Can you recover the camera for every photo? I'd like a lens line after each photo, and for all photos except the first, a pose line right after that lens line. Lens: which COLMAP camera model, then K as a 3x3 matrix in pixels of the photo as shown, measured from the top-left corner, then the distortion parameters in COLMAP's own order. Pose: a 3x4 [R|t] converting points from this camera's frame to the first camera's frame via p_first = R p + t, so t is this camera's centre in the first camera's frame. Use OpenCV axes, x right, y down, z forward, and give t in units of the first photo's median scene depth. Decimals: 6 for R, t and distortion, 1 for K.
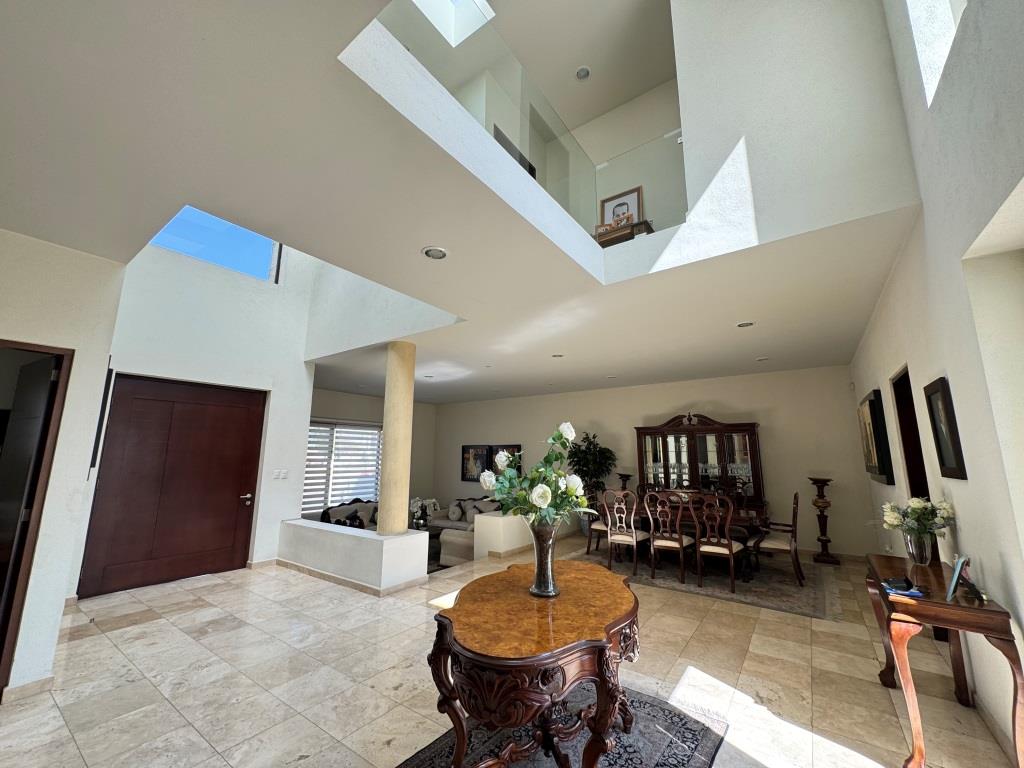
lens RADIAL K [[410.3, 0, 512.9], [0, 410.3, 383.1], [0, 0, 1]] dist [-0.005813, 0.001557]
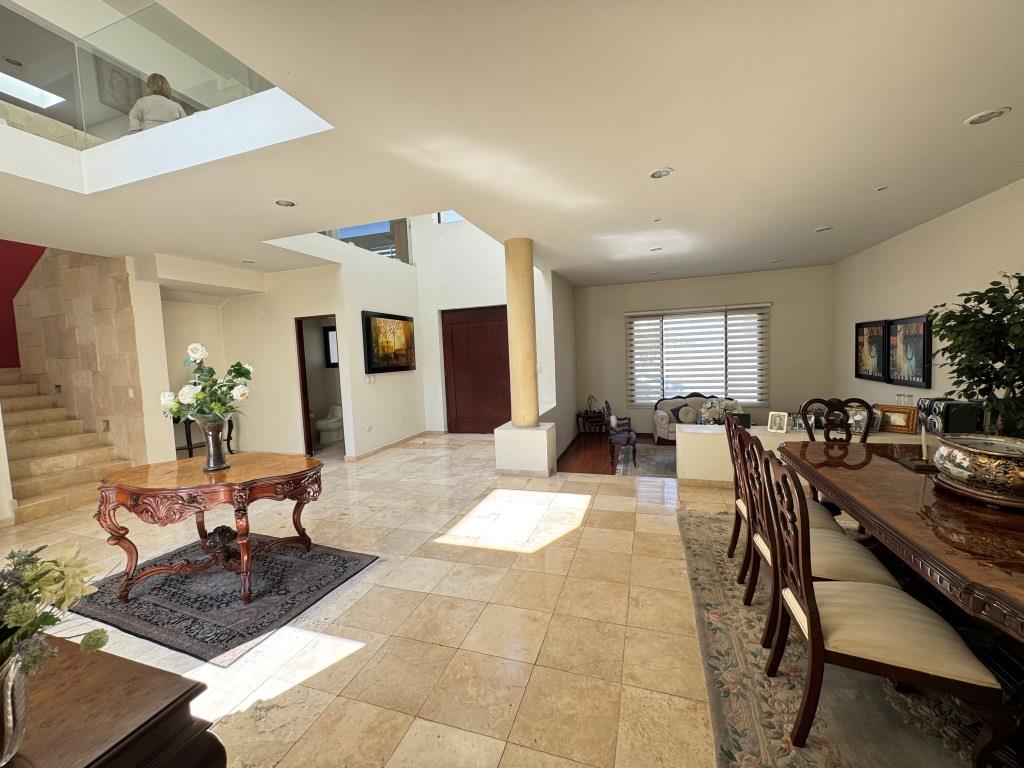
lens RADIAL K [[410.3, 0, 510.6], [0, 410.3, 379.4], [0, 0, 1]] dist [-0.005813, 0.001557]
pose [[0.292040, 0.044239, -0.955382, 0.855895], [0.210873, 0.971368, 0.109439, 0.146445], [0.932869, -0.233425, 0.274349, 0.829125]]
